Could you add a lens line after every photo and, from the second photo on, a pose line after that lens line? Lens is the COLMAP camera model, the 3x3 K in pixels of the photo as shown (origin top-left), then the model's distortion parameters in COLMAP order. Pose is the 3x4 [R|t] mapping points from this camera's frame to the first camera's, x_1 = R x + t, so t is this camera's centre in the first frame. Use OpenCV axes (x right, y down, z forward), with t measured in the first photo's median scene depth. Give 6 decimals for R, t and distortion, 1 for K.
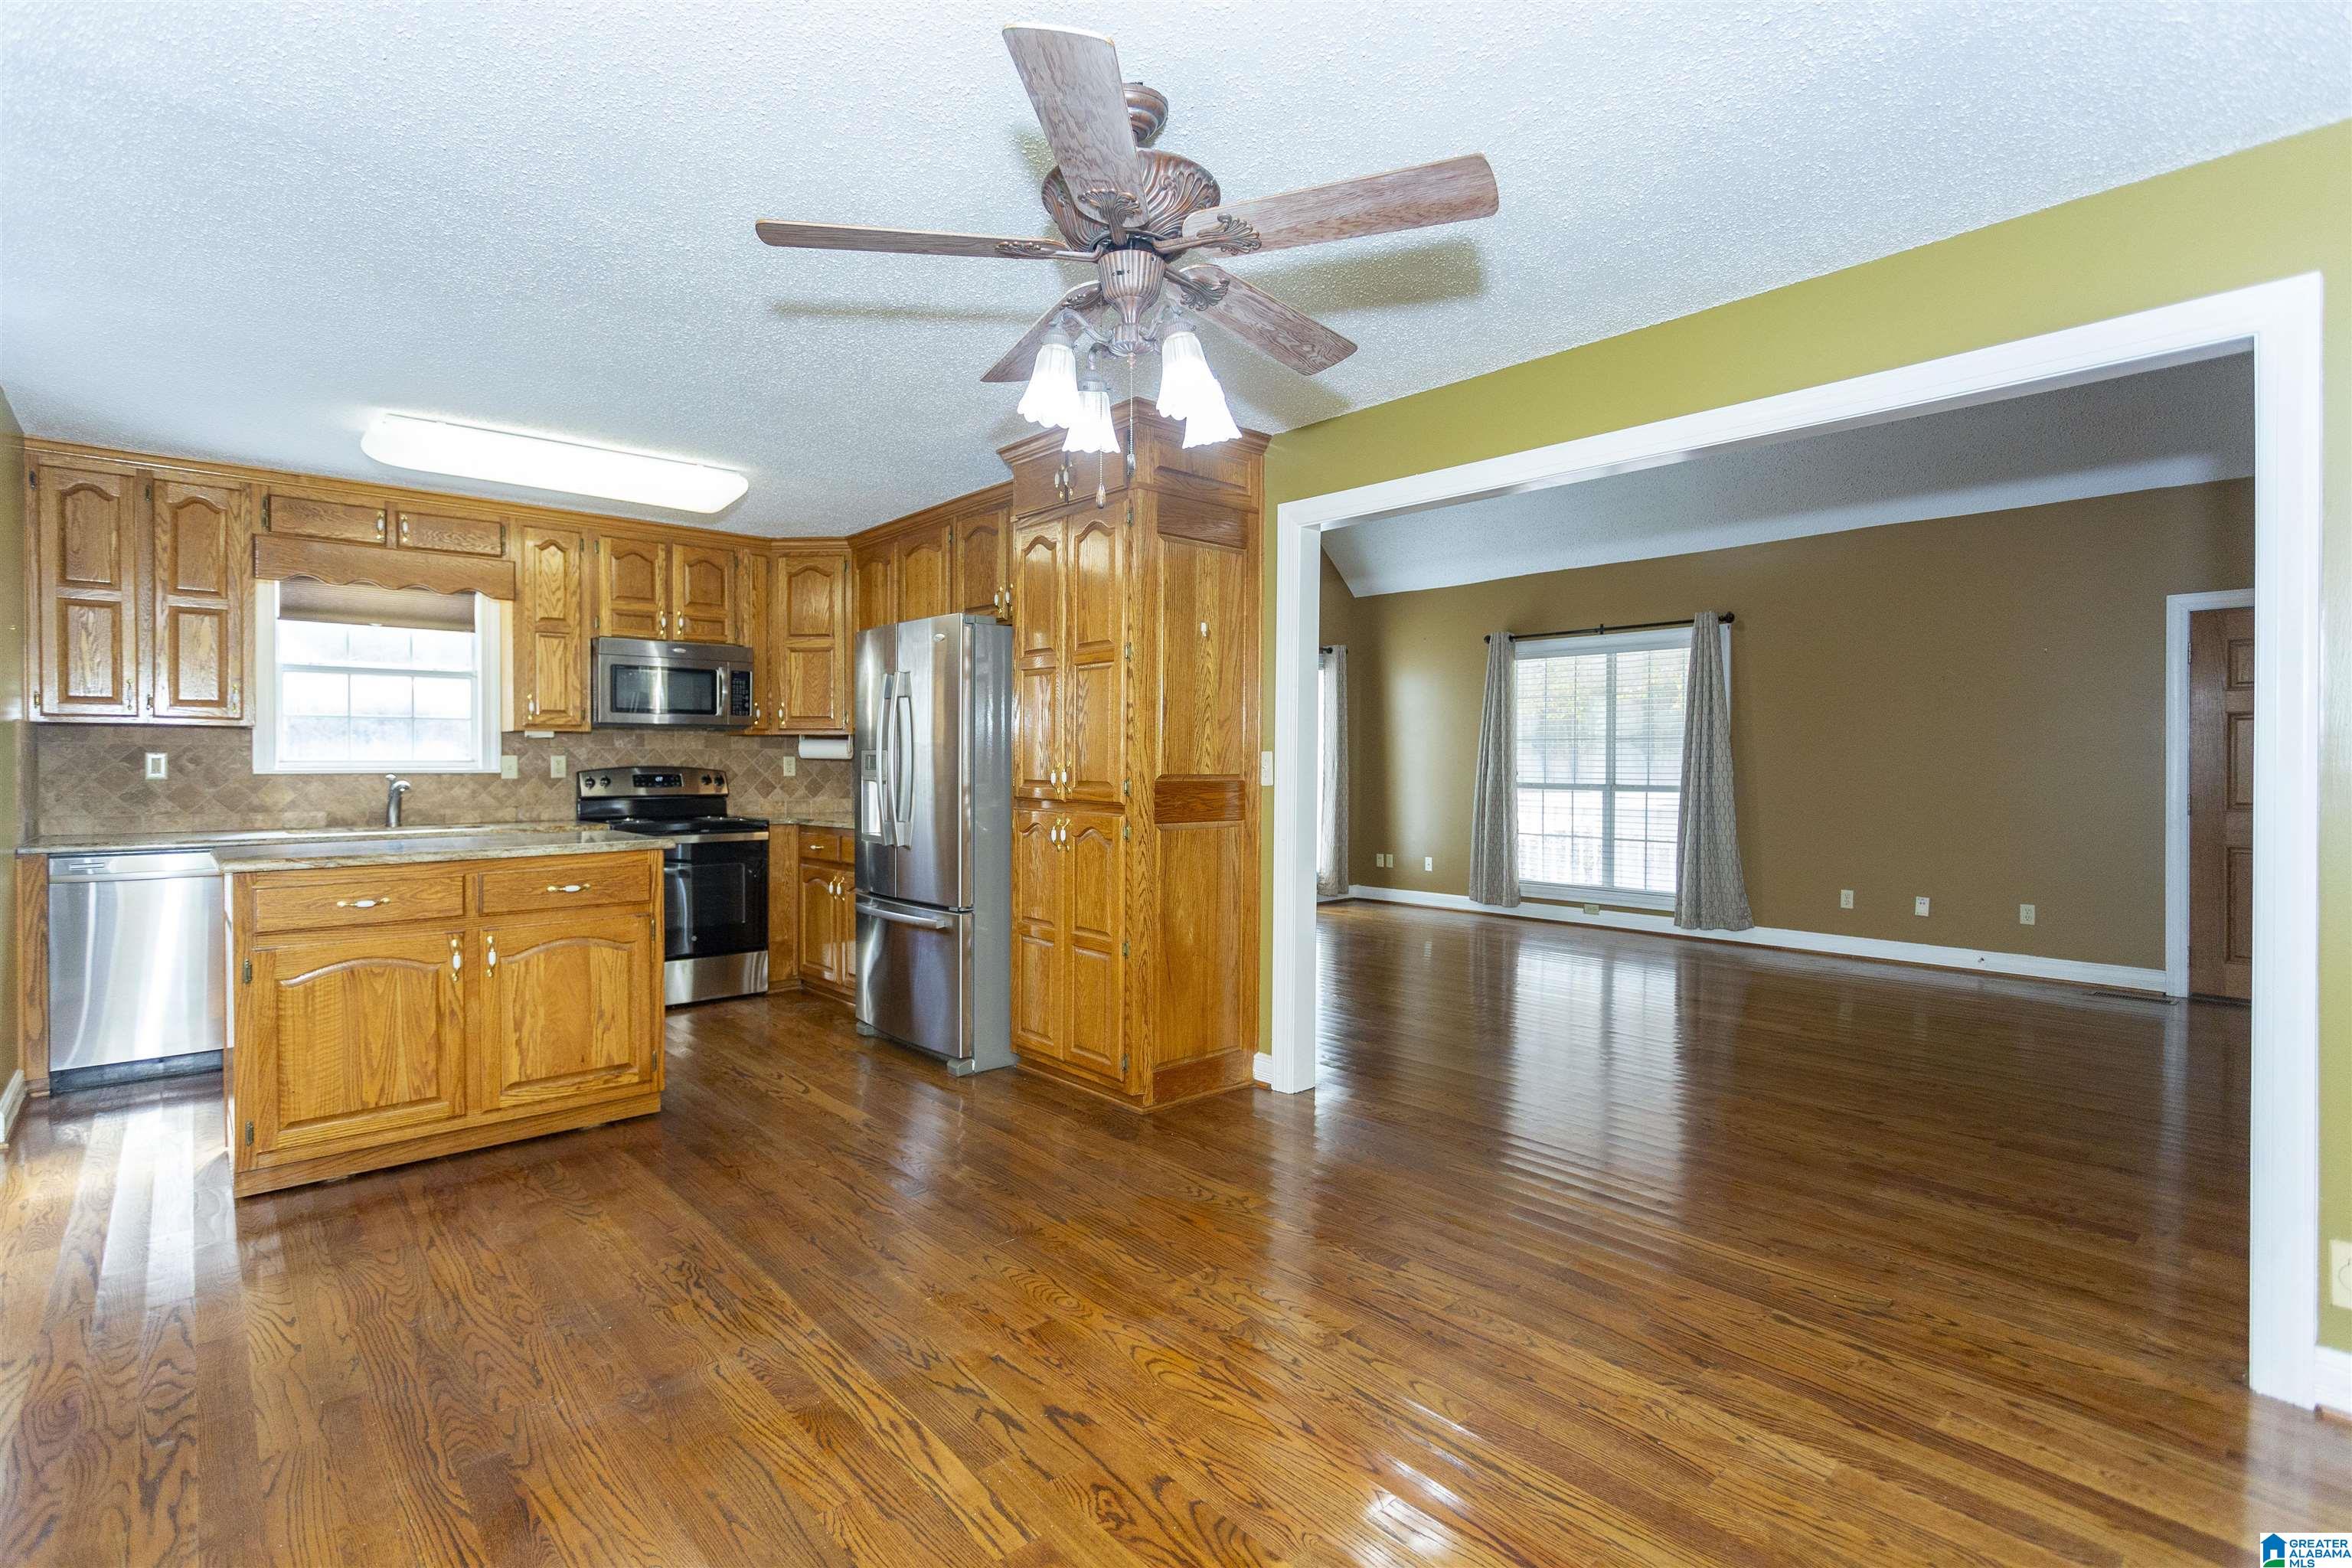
lens RADIAL K [[1119.0, 0, 1175.7], [0, 1119.0, 785.0], [0, 0, 1]] dist [0.003432, -0.001337]
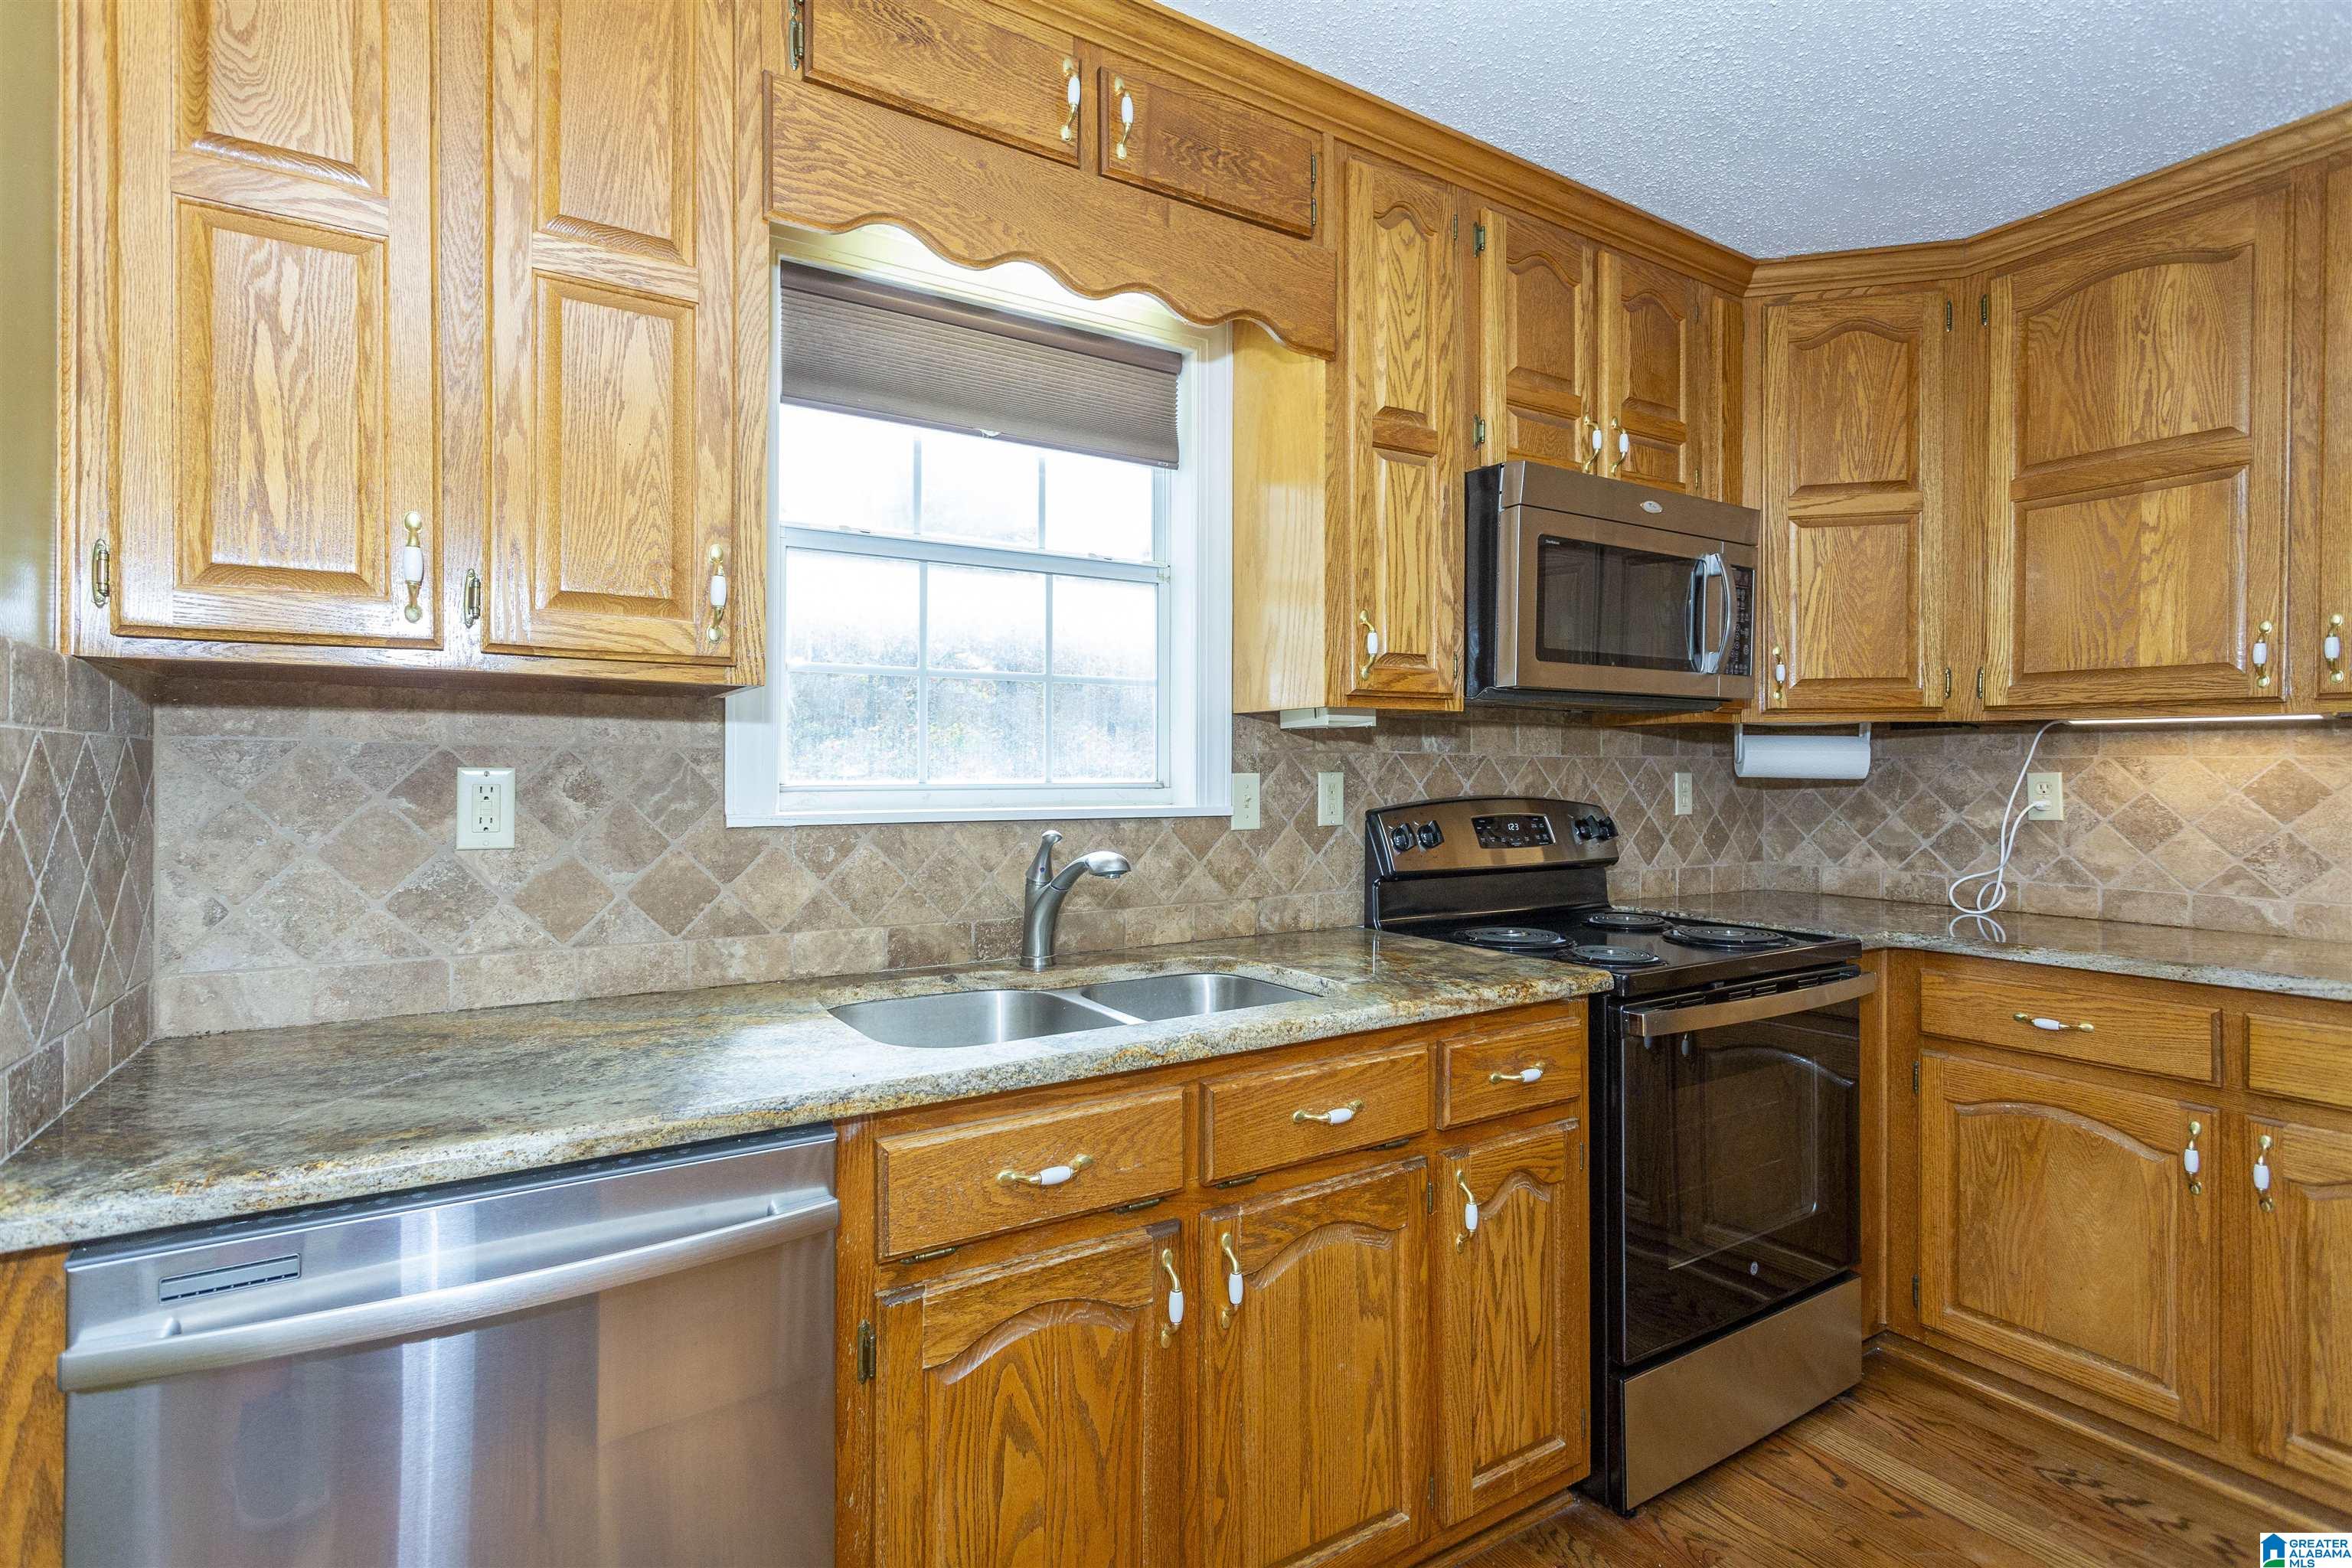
lens RADIAL K [[1119.0, 0, 1176.1], [0, 1119.0, 776.4], [0, 0, 1]] dist [0.003432, -0.001337]
pose [[0.982892, 0.006099, -0.184081, -0.597464], [-0.008065, 0.999918, -0.009935, -0.022751], [0.184005, 0.011250, 0.982861, 0.655931]]
